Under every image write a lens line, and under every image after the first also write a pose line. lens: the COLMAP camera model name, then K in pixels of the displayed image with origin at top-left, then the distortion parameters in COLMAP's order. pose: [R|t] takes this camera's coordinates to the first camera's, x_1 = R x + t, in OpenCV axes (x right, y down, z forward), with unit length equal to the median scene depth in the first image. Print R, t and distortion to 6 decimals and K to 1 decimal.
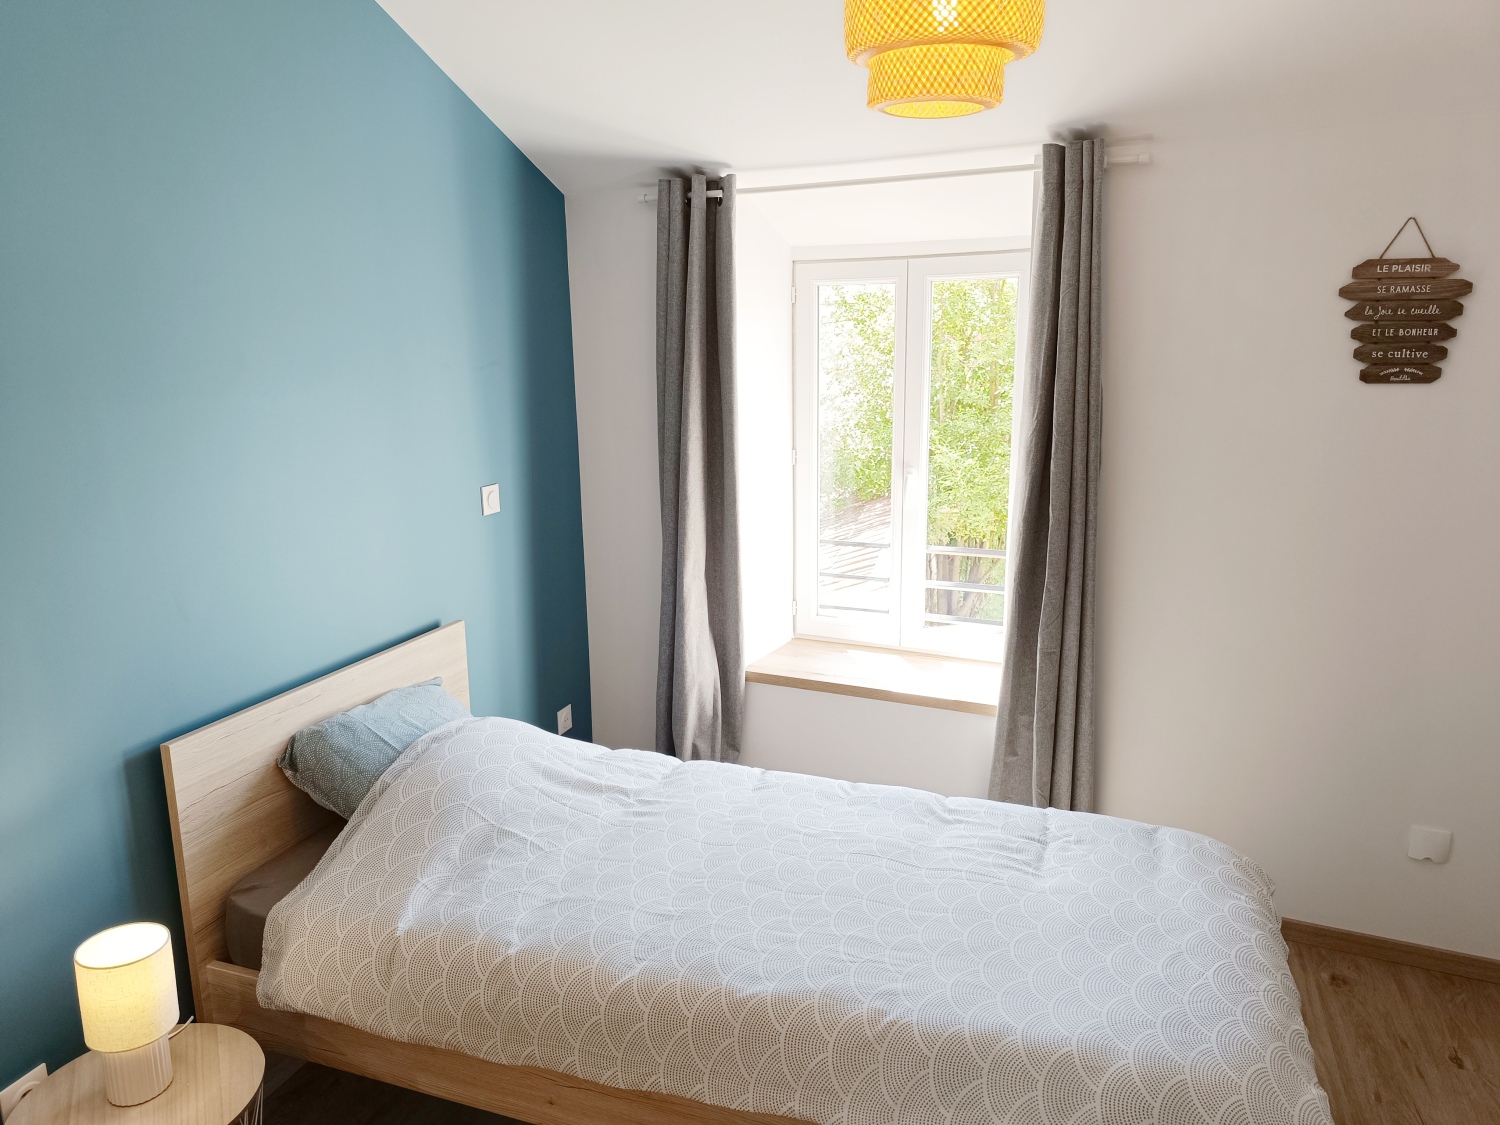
lens RADIAL K [[1046.3, 0, 757.5], [0, 1046.3, 529.1], [0, 0, 1]] dist [0.029157, -0.037422]
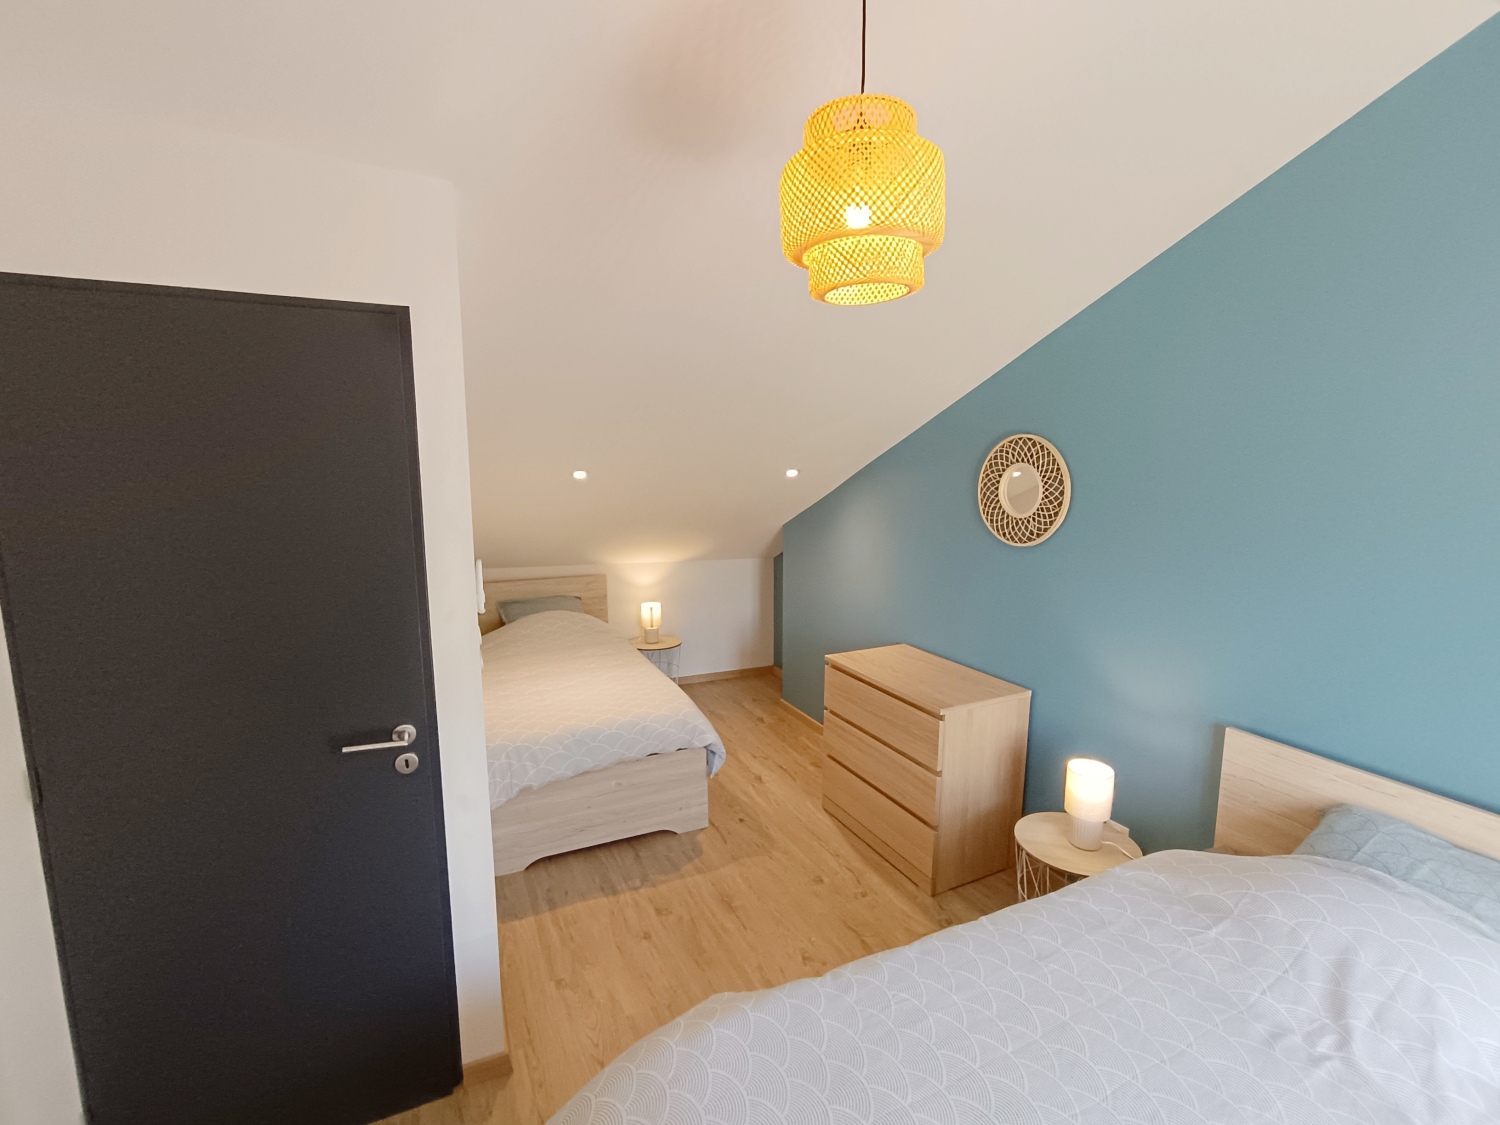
lens RADIAL K [[686.7, 0, 745.2], [0, 686.7, 562.7], [0, 0, 1]] dist [-0.014909, 0.004976]
pose [[-0.708950, 0.117776, -0.695355, 0.490389], [-0.113430, 0.954080, 0.277245, -0.180592], [0.696077, 0.275427, -0.663035, 0.889841]]
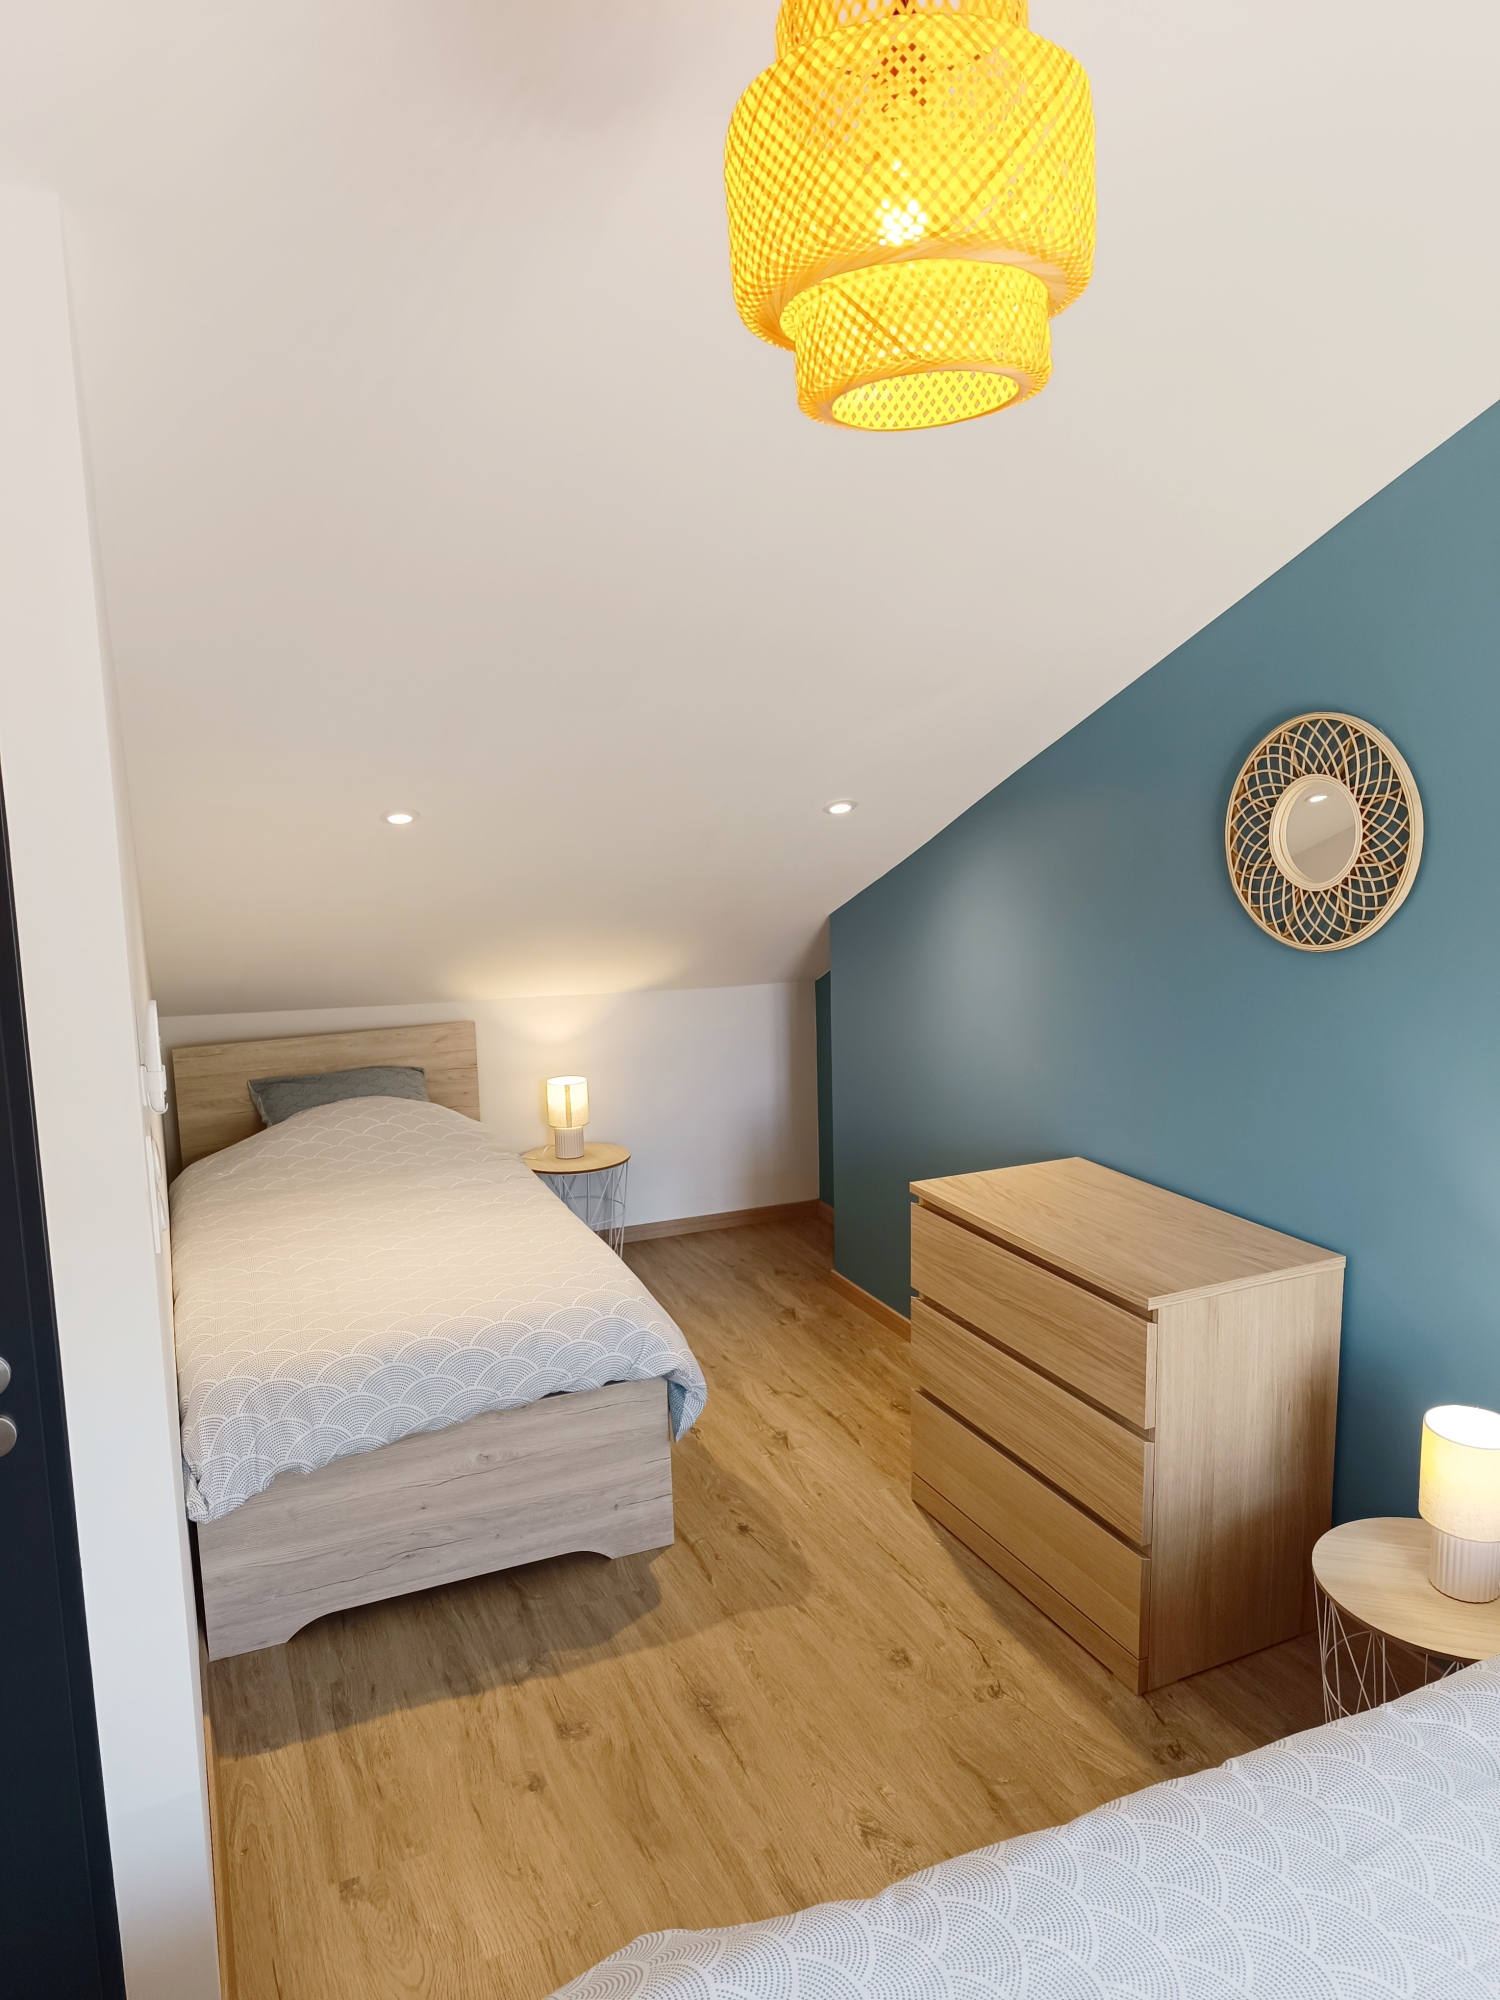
lens RADIAL K [[1373.1, 0, 748.0], [0, 1373.1, 996.4], [0, 0, 1]] dist [0.053552, -0.066803]
pose [[-0.723237, 0.132764, -0.677718, 0.437918], [-0.091513, 0.954269, 0.284599, -0.177136], [0.684510, 0.267852, -0.678013, 0.886203]]
